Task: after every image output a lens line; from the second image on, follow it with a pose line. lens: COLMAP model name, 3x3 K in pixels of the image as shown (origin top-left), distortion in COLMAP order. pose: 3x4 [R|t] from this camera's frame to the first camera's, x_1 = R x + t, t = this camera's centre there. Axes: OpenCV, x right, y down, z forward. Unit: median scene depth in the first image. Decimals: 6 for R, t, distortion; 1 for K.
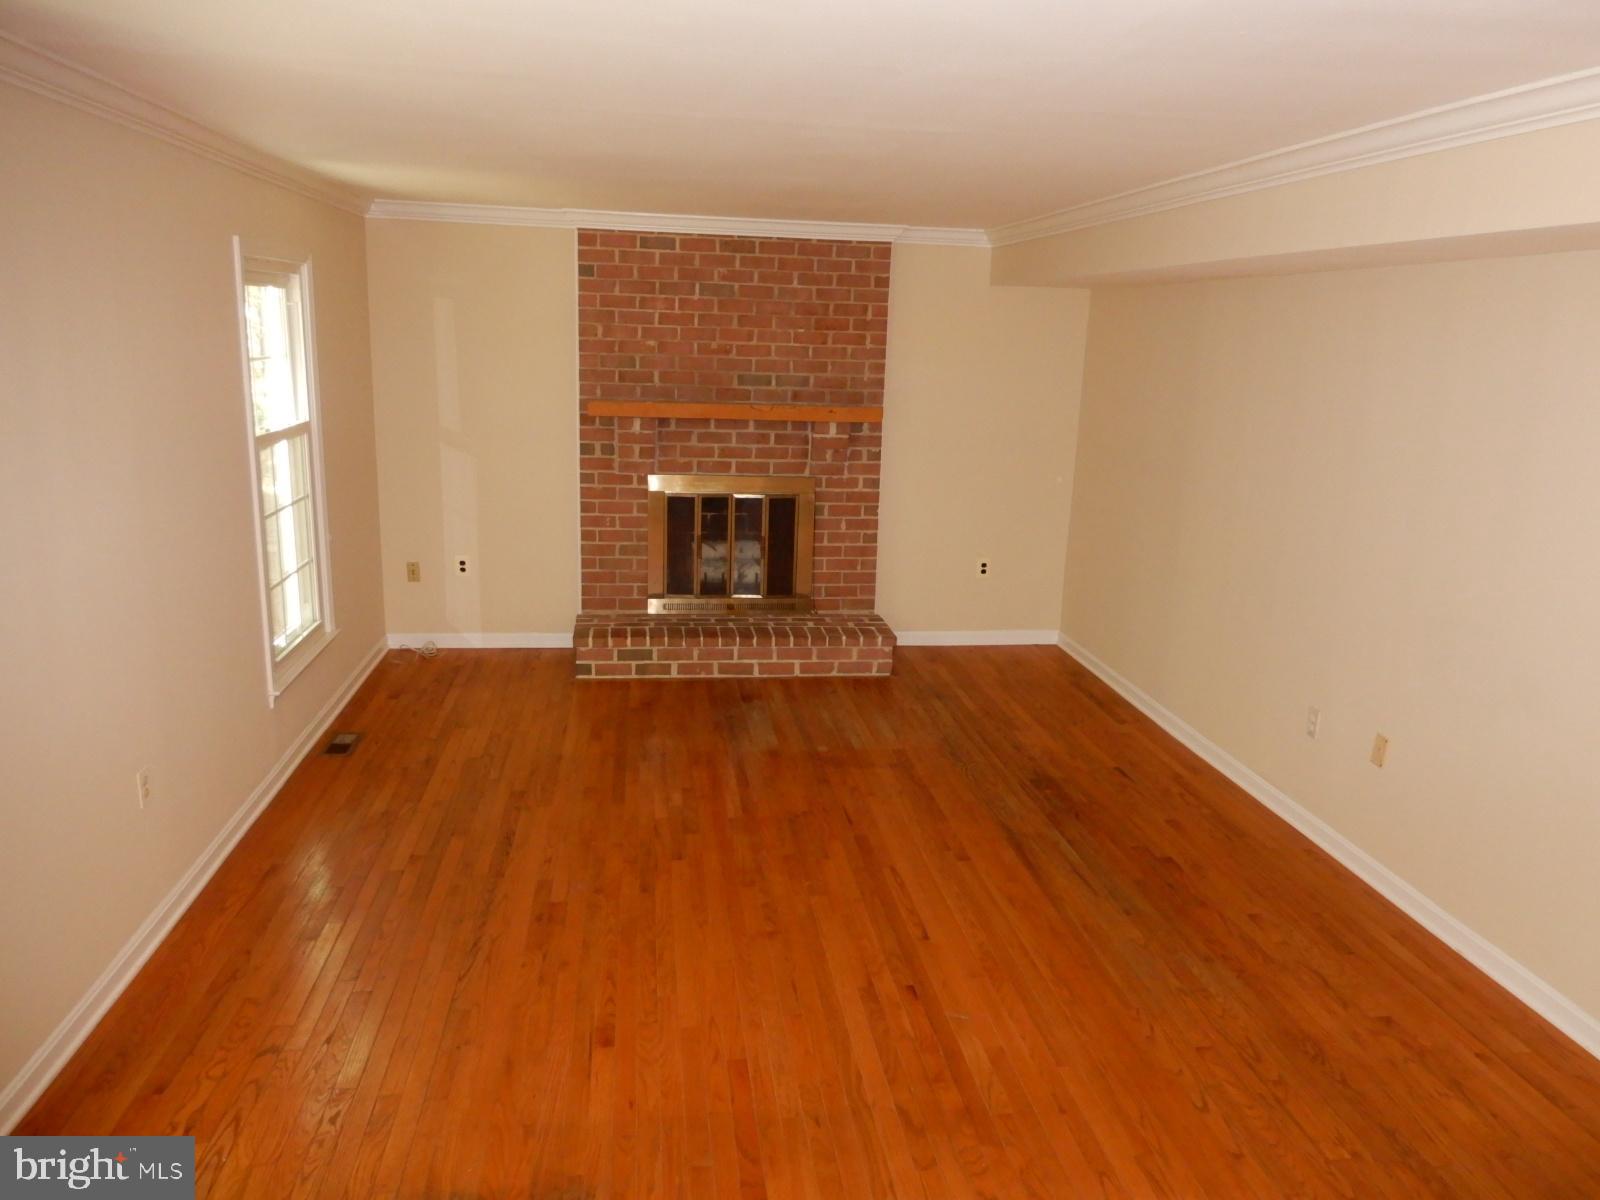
lens RADIAL K [[1125.4, 0, 789.9], [0, 1125.4, 607.2], [0, 0, 1]] dist [0.005582, 0.000802]
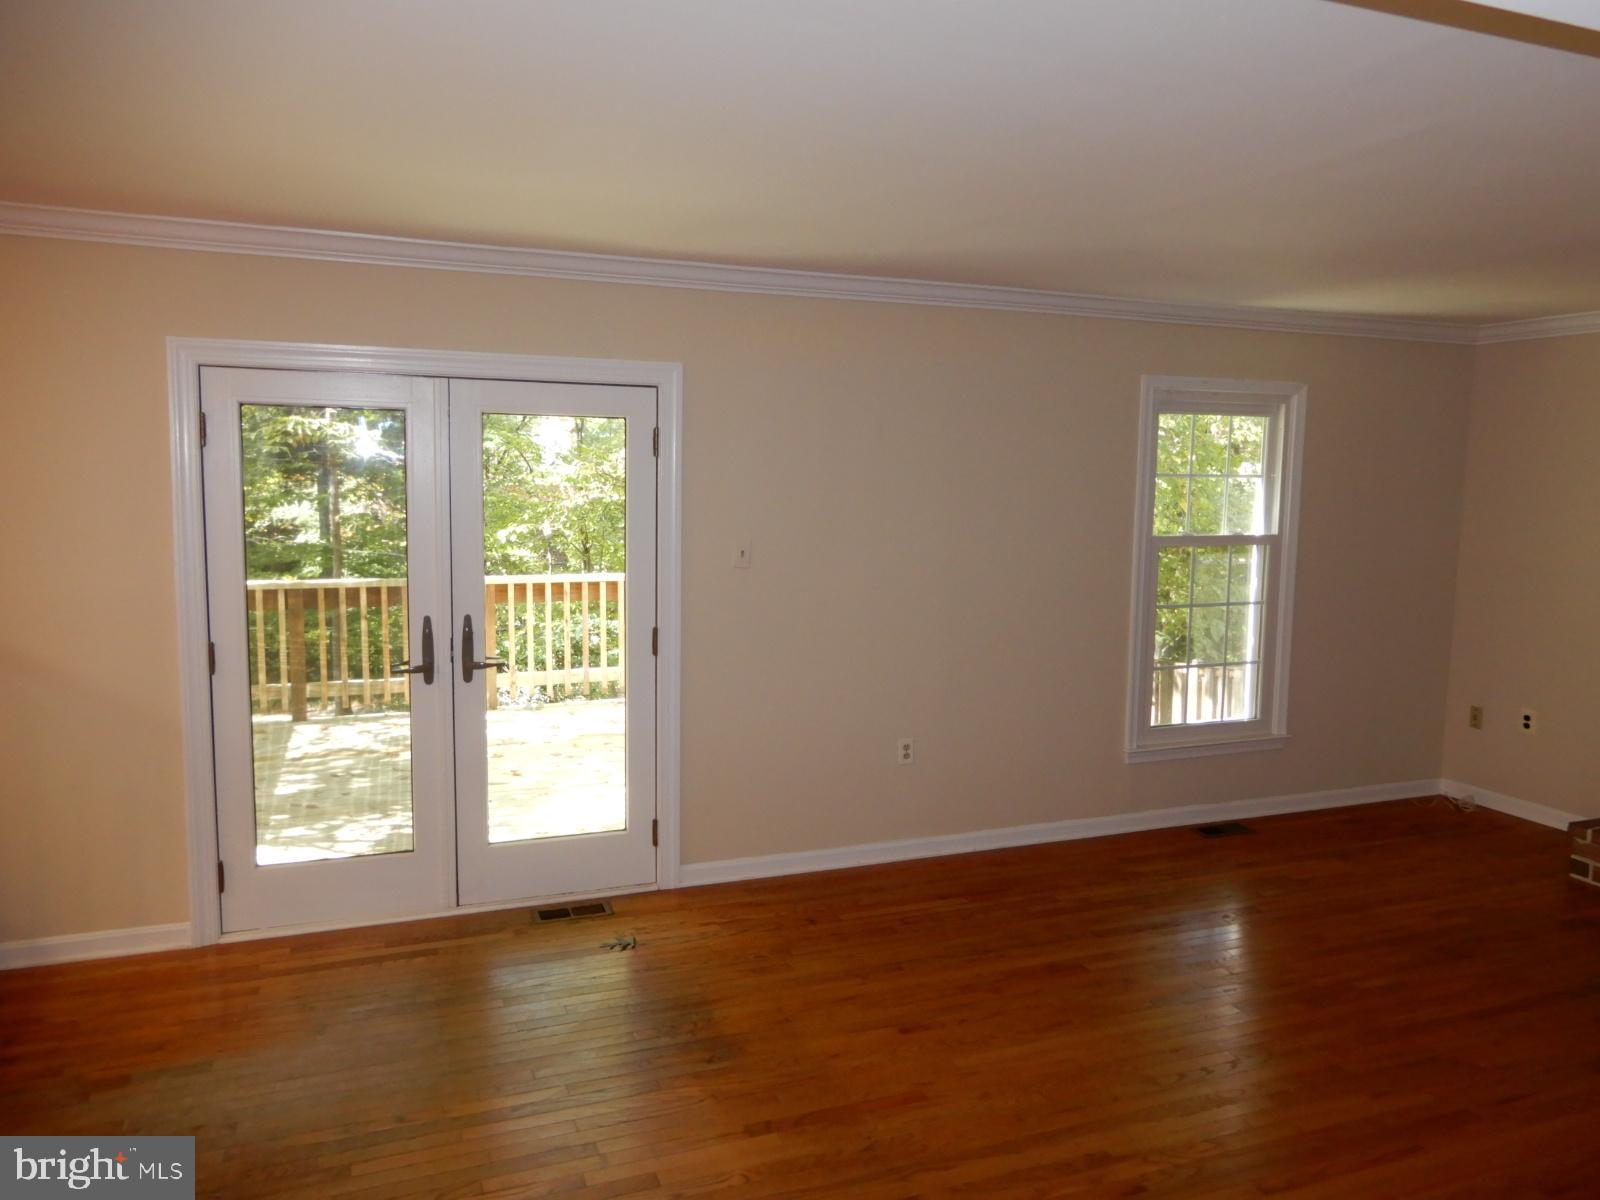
lens RADIAL K [[1125.4, 0, 810.2], [0, 1125.4, 591.7], [0, 0, 1]] dist [0.005582, 0.000802]
pose [[0.236228, 0.062127, -0.969709, 0.421466], [-0.230614, 0.973026, 0.006160, -0.012166], [0.943935, 0.222173, 0.244183, 0.258148]]
